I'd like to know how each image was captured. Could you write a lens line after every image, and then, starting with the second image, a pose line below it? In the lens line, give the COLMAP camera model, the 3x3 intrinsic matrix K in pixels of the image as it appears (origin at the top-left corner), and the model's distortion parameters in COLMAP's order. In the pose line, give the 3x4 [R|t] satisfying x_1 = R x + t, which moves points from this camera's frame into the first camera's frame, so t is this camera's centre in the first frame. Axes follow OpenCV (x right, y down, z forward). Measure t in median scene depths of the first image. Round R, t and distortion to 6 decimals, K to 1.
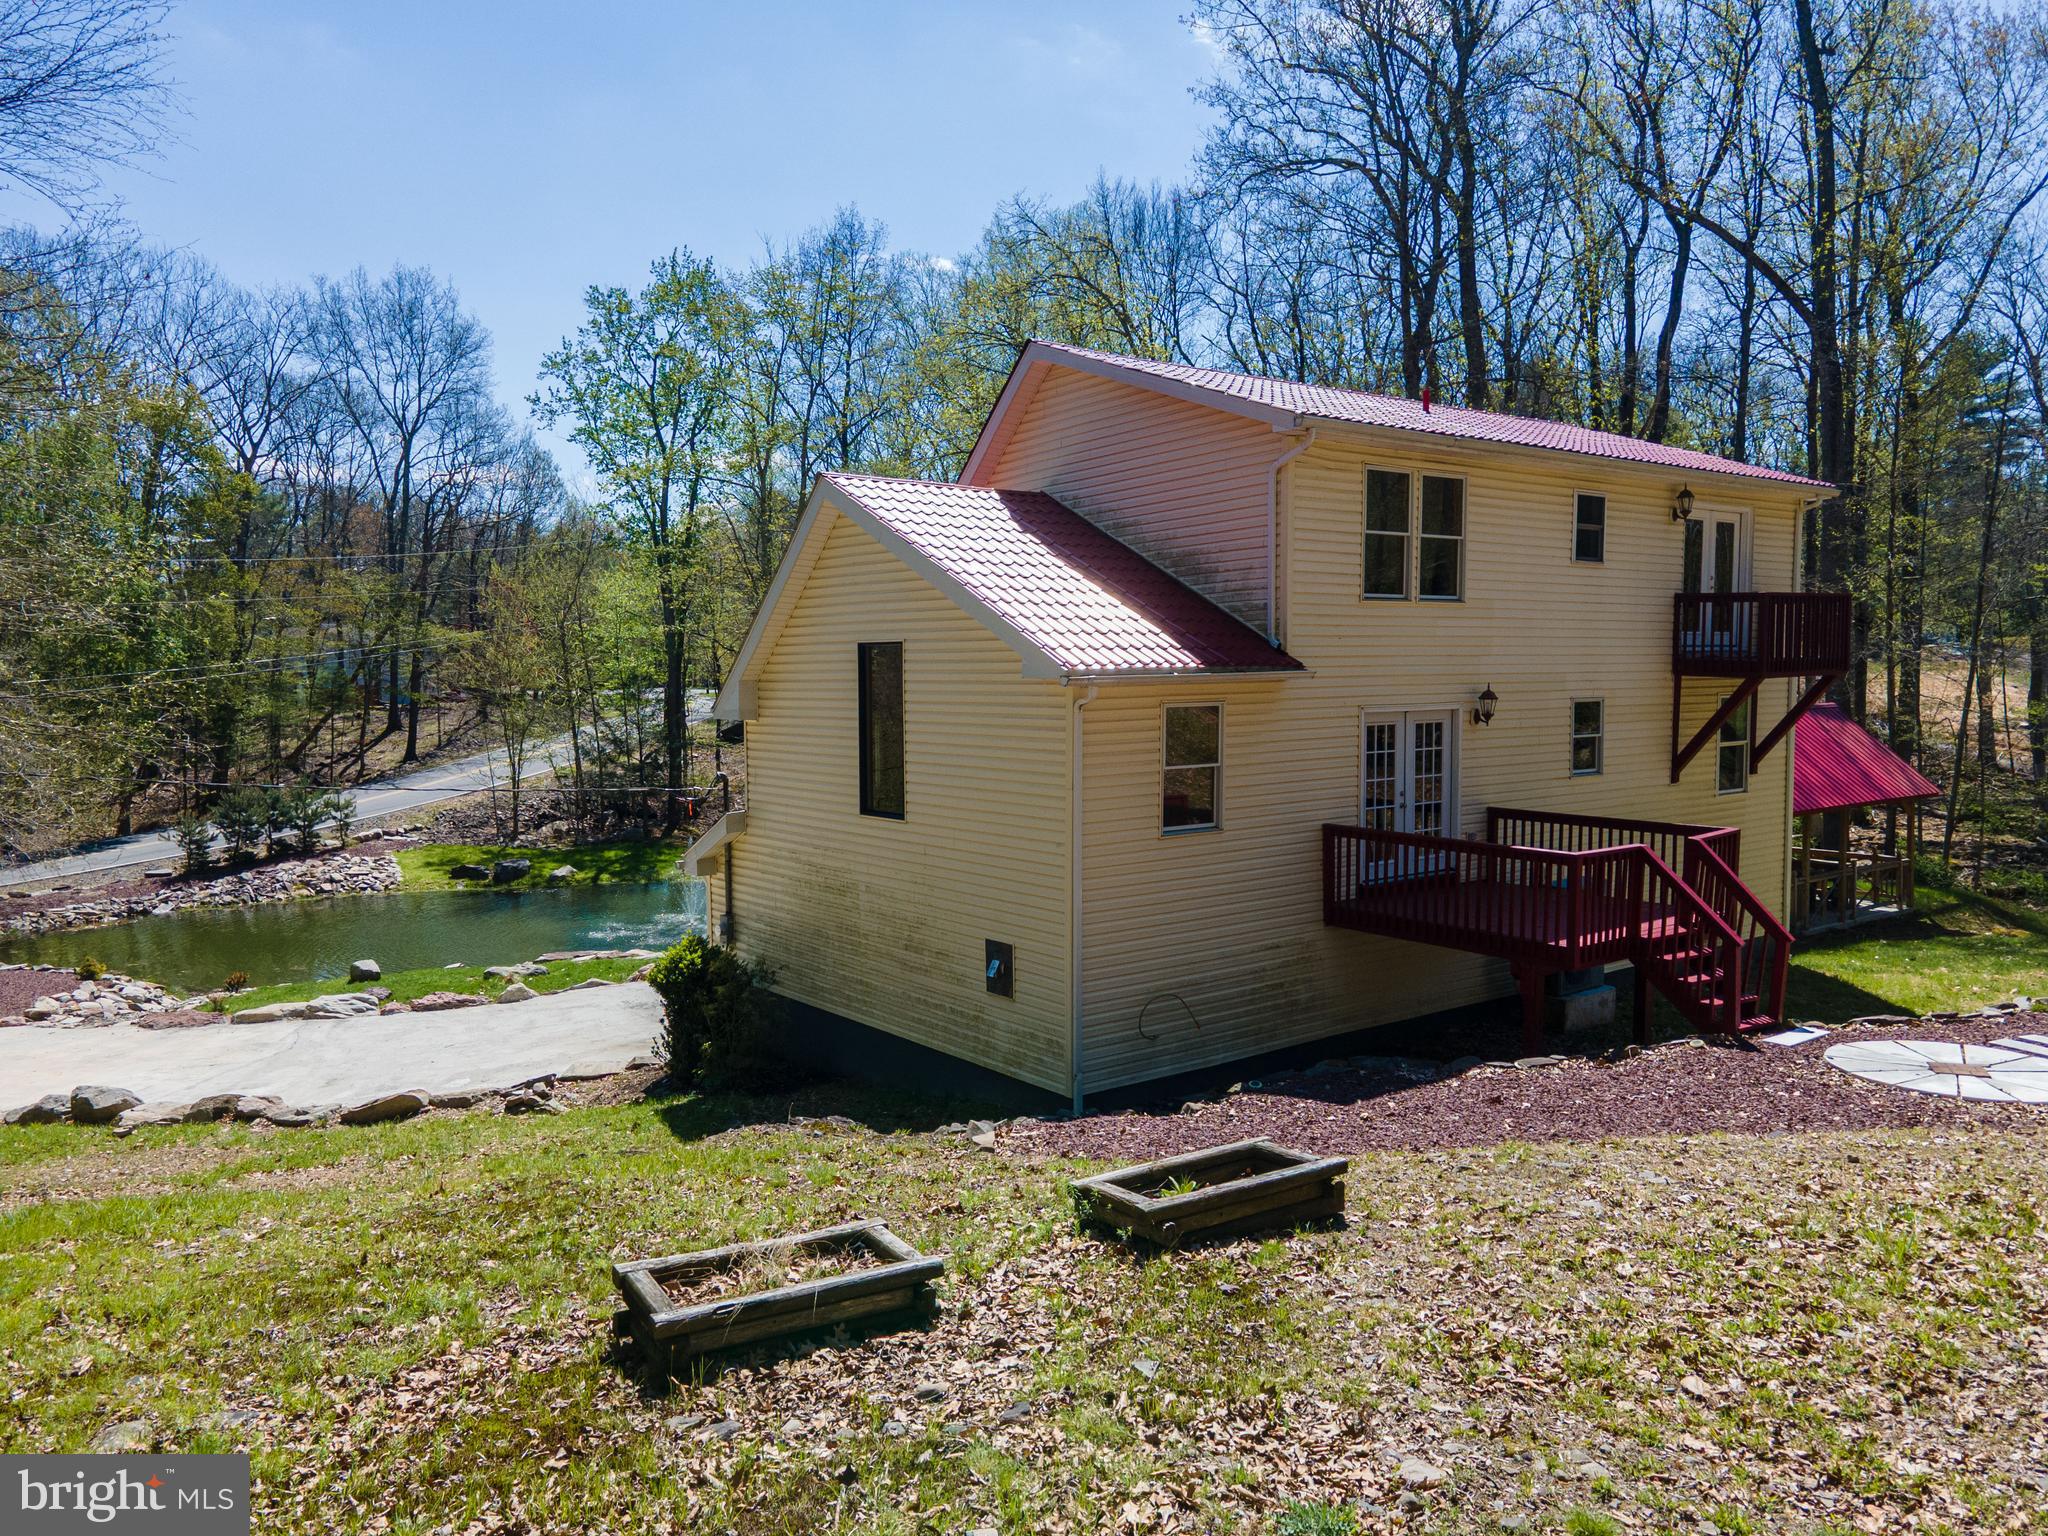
lens RADIAL K [[1498.4, 0, 1014.5], [0, 1498.4, 765.0], [0, 0, 1]] dist [0.027418, 0.034591]
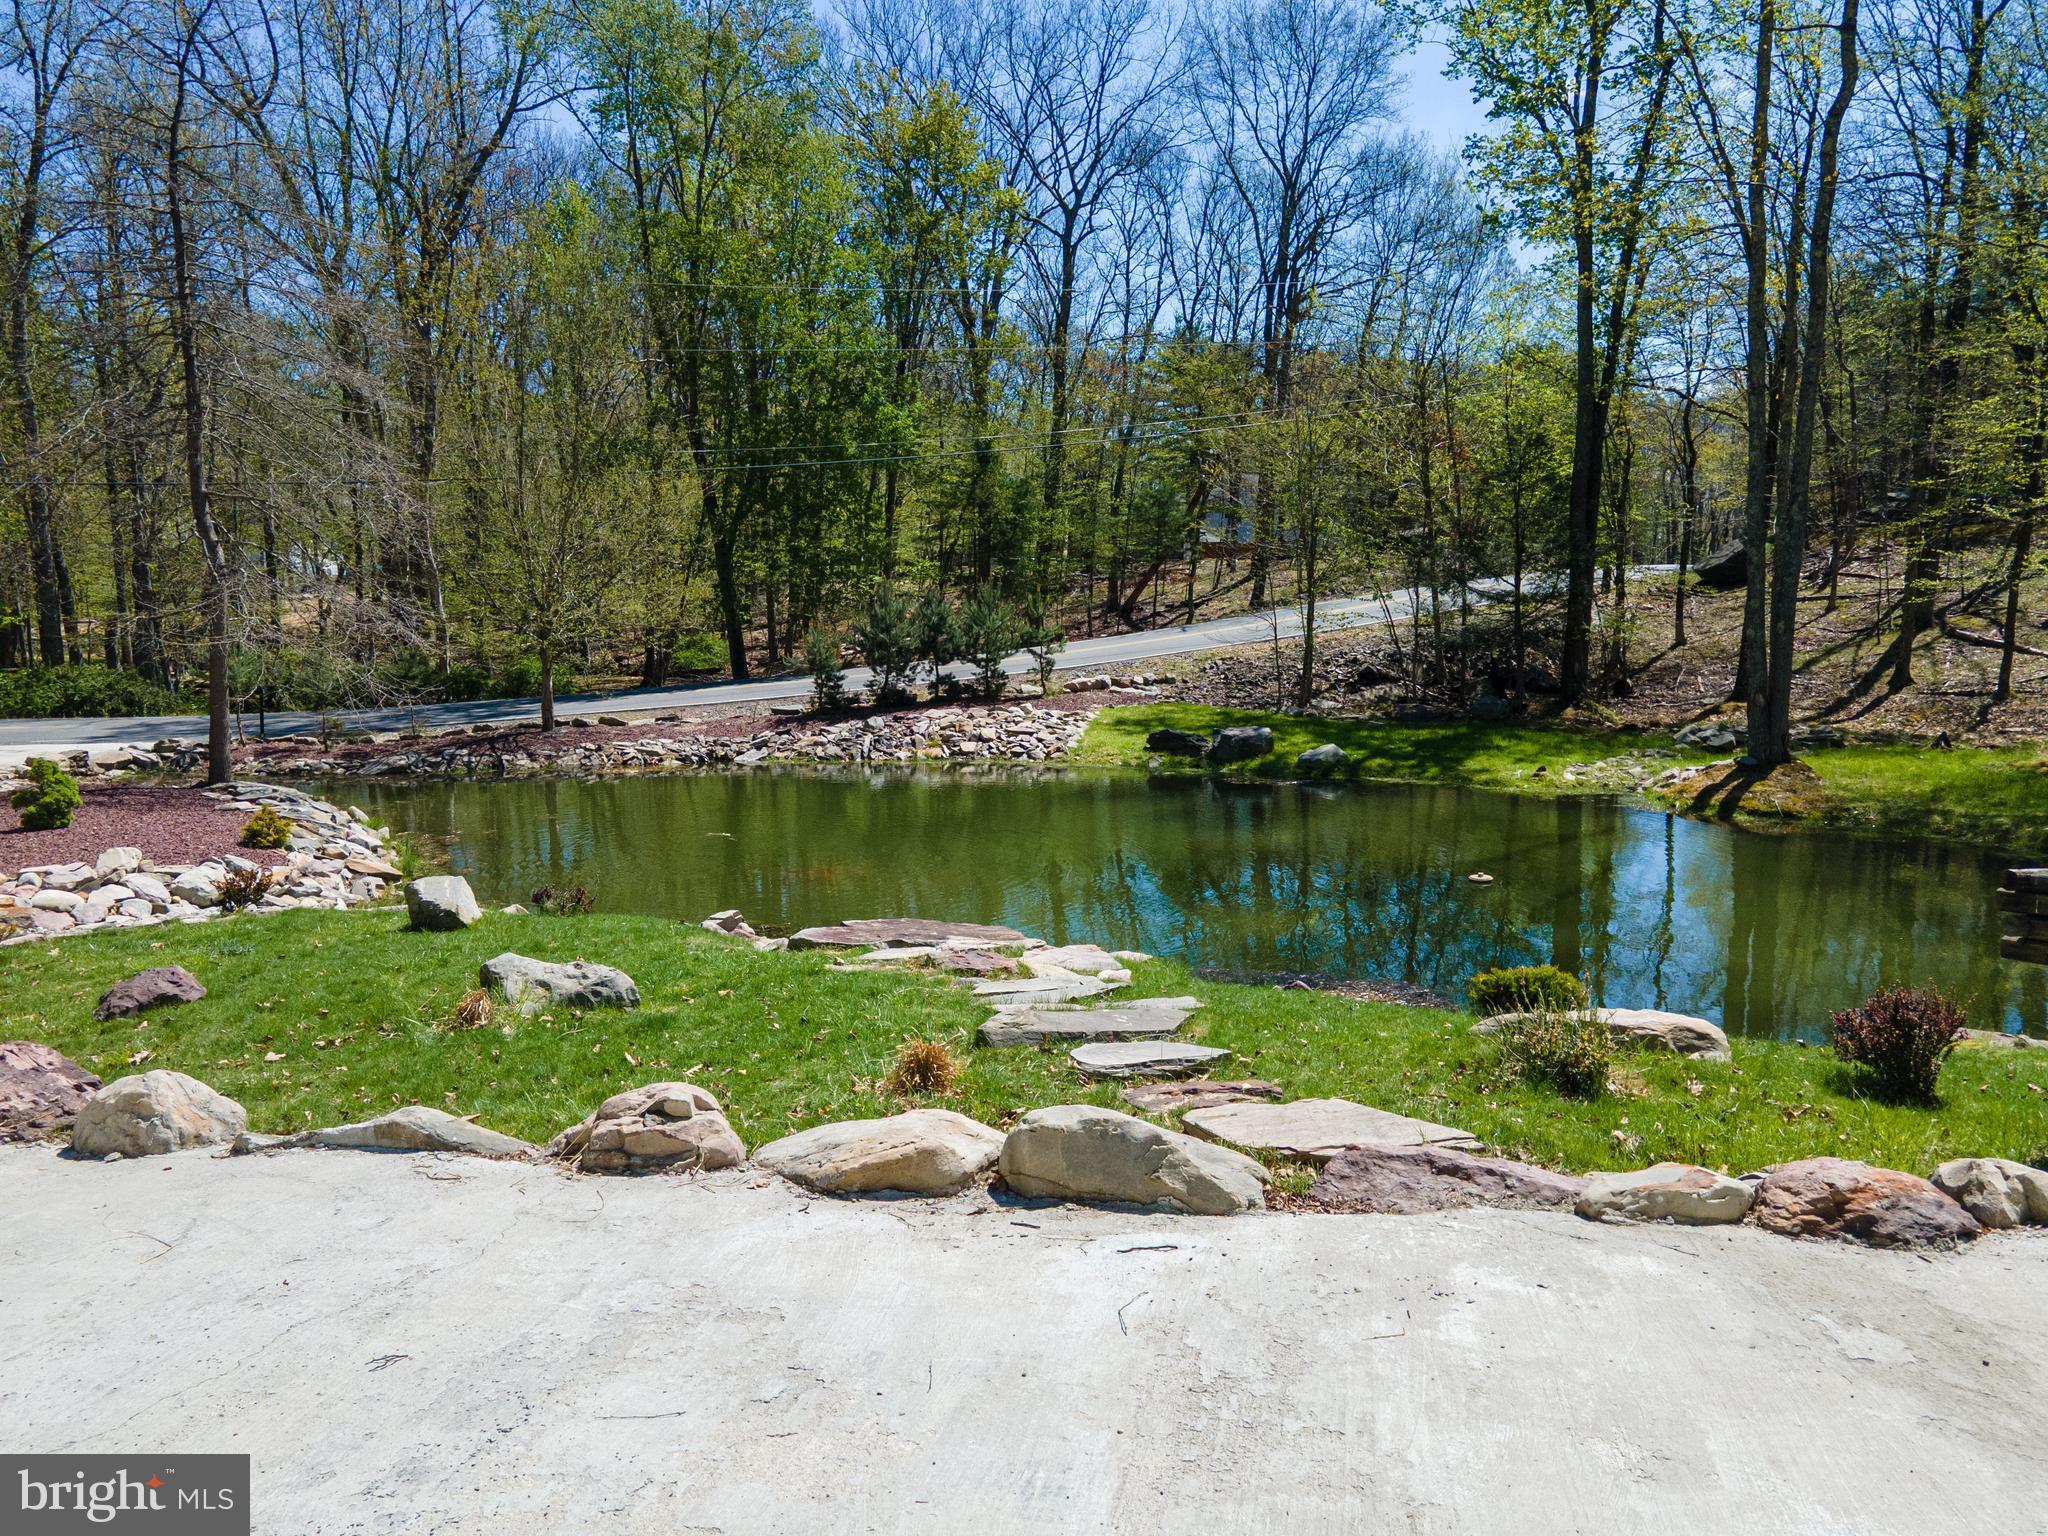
lens RADIAL K [[1498.4, 0, 1004.6], [0, 1498.4, 771.8], [0, 0, 1]] dist [0.027418, 0.034591]
pose [[0.789421, 0.080783, -0.608514, -0.133523], [-0.044148, 0.996207, 0.074977, 0.113071], [0.612263, -0.032324, 0.789993, 1.331394]]
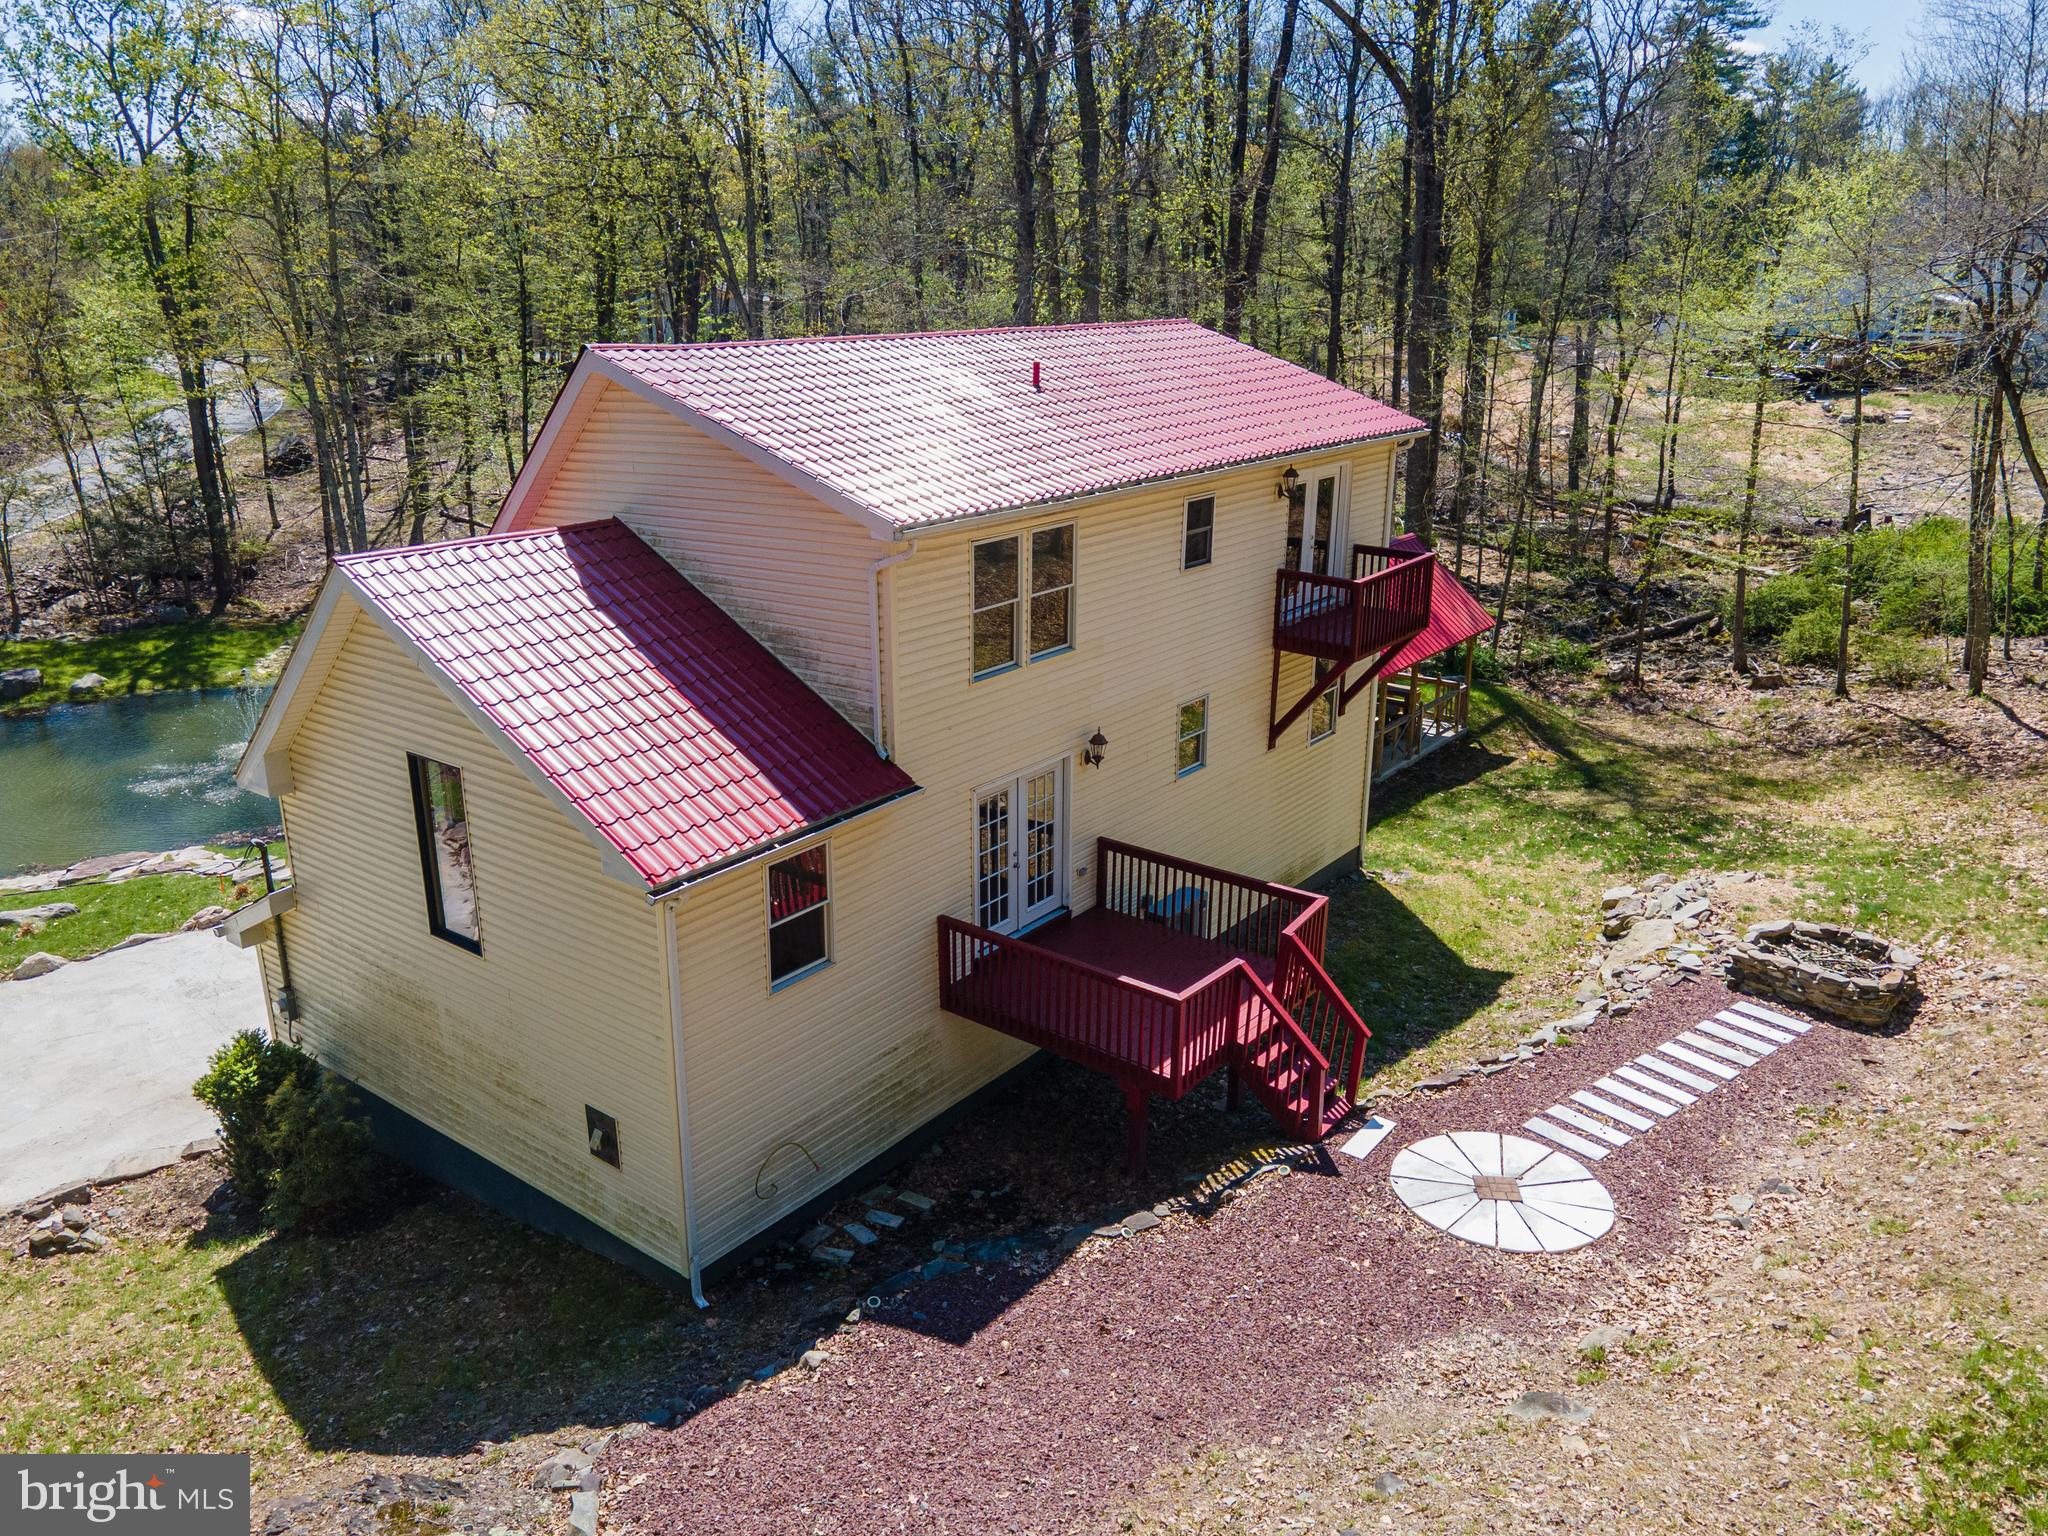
lens RADIAL K [[1498.4, 0, 1013.6], [0, 1498.4, 760.0], [0, 0, 1]] dist [0.027418, 0.034591]
pose [[0.969648, -0.071365, 0.233857, 0.028449], [0.013610, 0.970727, 0.239799, -0.248485], [-0.244124, -0.229338, 0.942235, 0.081370]]
